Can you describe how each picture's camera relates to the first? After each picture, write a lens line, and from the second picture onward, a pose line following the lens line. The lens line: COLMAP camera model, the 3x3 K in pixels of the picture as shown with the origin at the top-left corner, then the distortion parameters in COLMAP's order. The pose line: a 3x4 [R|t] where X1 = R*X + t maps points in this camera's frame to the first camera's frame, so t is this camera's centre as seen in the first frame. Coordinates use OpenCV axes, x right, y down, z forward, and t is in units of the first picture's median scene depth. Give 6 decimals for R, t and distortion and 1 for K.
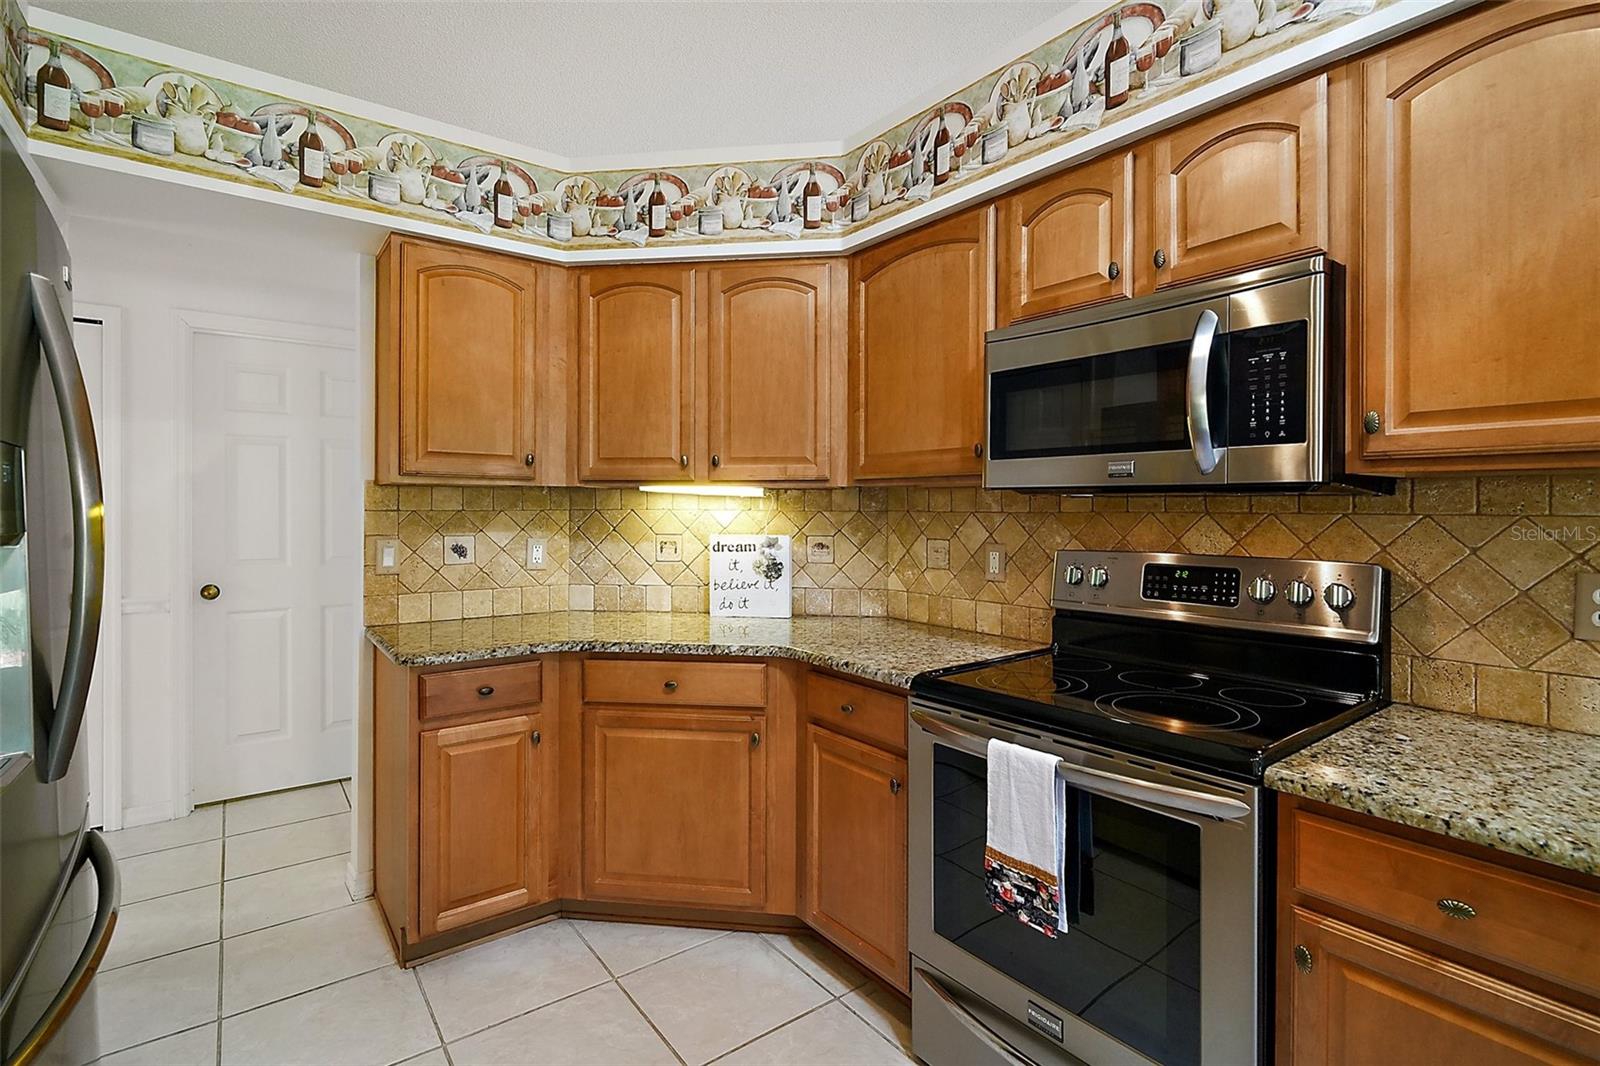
lens RADIAL K [[752.1, 0, 804.5], [0, 752.1, 513.5], [0, 0, 1]] dist [-0.003550, -0.001789]
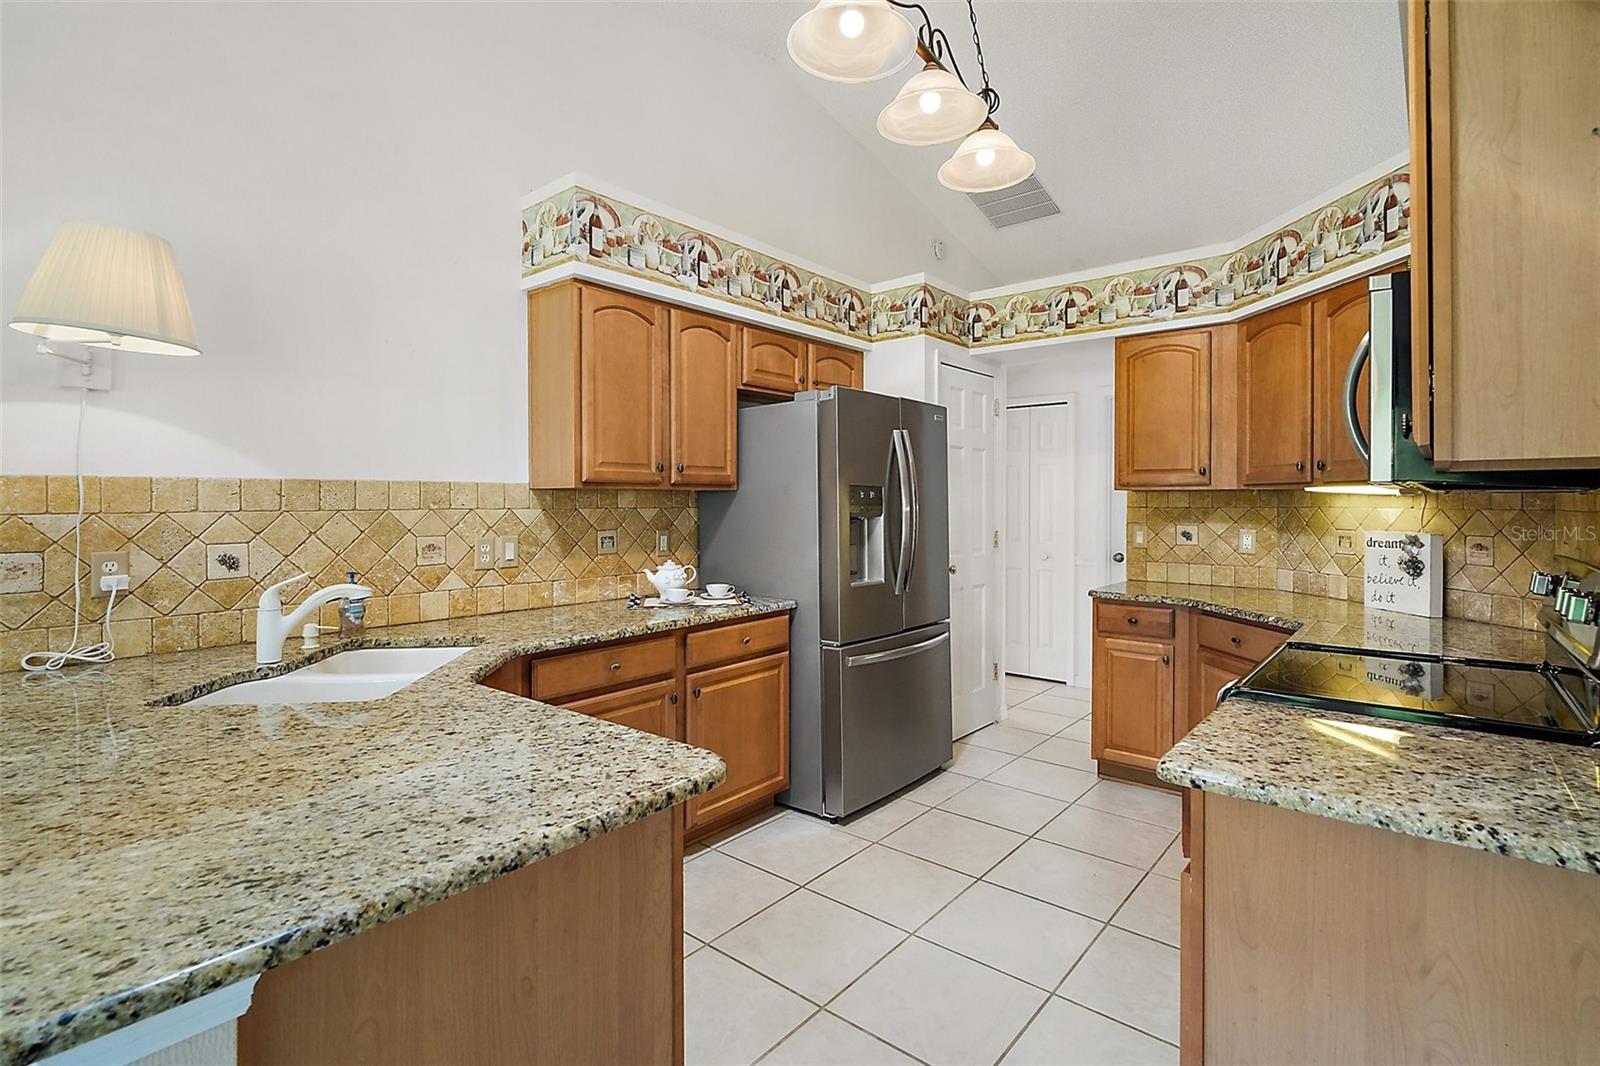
lens RADIAL K [[752.1, 0, 798.2], [0, 752.1, 506.5], [0, 0, 1]] dist [-0.003550, -0.001789]
pose [[0.217647, 0.002719, -0.976024, 0.799619], [-0.008317, 0.999965, 0.000931, -0.001065], [0.975992, 0.007915, 0.217662, -0.030834]]
